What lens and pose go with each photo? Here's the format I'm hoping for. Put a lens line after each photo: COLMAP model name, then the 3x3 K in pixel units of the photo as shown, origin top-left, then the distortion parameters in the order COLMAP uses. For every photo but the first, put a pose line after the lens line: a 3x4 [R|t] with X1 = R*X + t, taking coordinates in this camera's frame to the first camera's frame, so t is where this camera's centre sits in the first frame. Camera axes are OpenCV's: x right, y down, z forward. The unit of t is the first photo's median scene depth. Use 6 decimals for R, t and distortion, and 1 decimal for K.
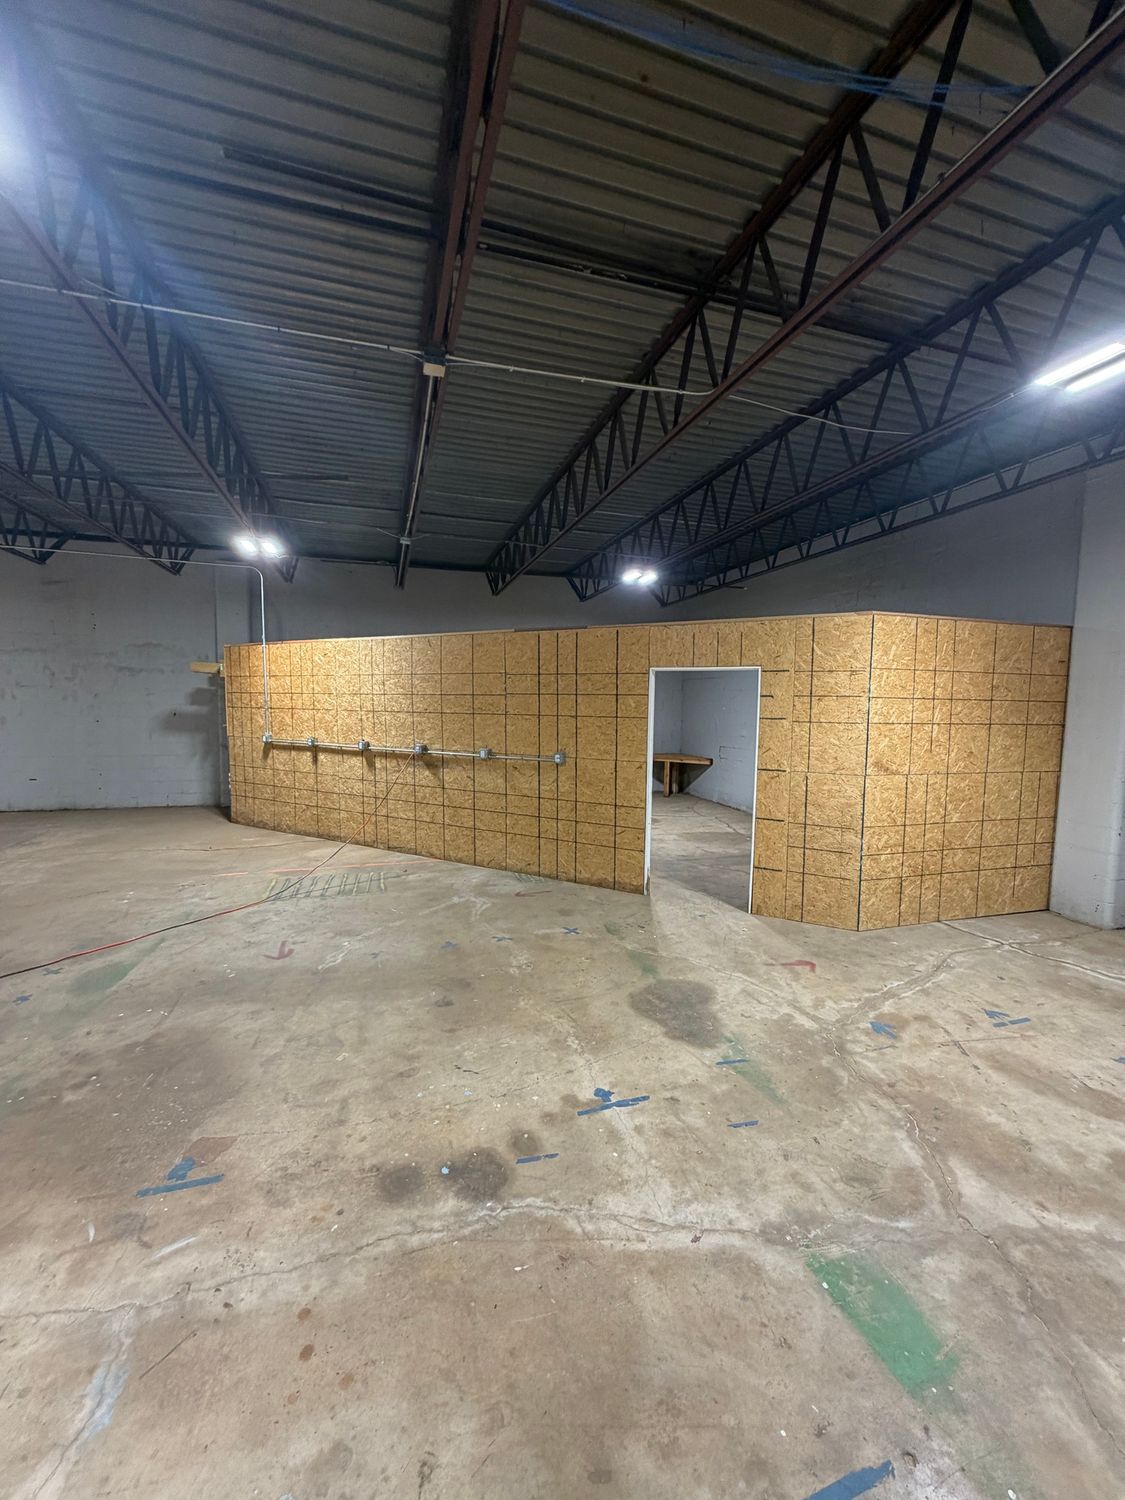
lens RADIAL K [[595.4, 0, 561.3], [0, 595.4, 743.6], [0, 0, 1]] dist [-0.001589, -0.000055]
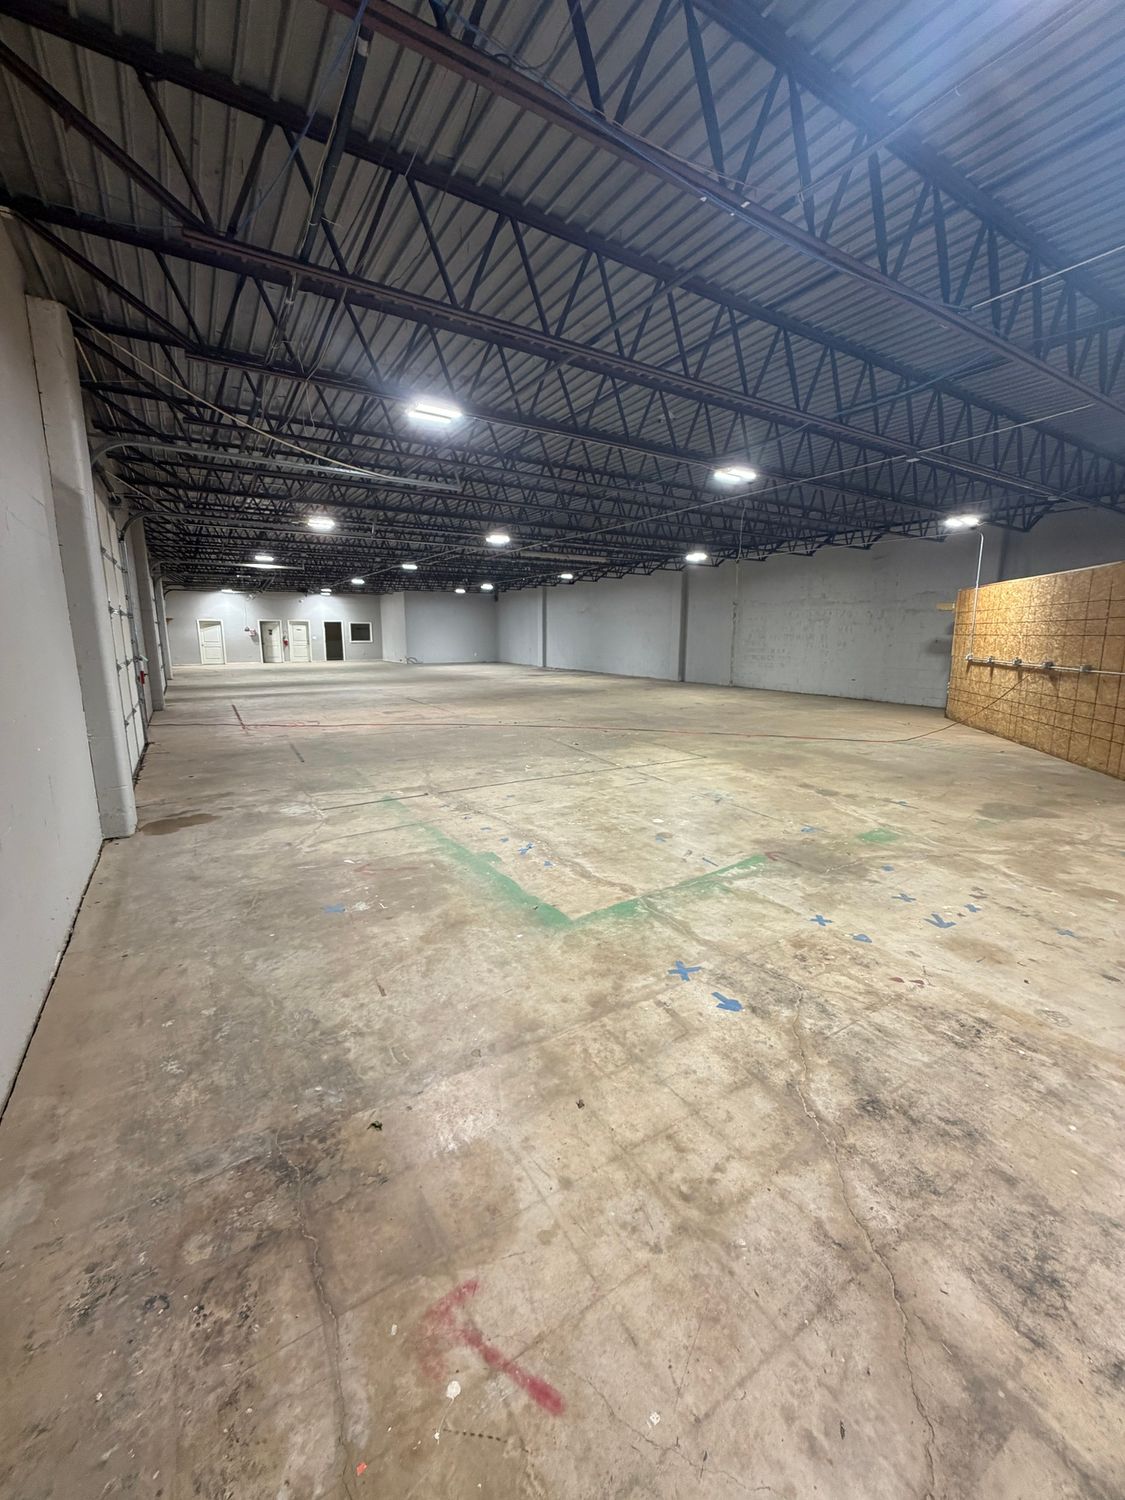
lens RADIAL K [[595.4, 0, 561.3], [0, 595.4, 743.6], [0, 0, 1]] dist [-0.001589, -0.000055]
pose [[0.255789, 0.163519, -0.952803, 0.747865], [-0.067989, 0.986193, 0.150997, 0.055053], [0.964339, 0.026157, 0.263375, -0.327385]]
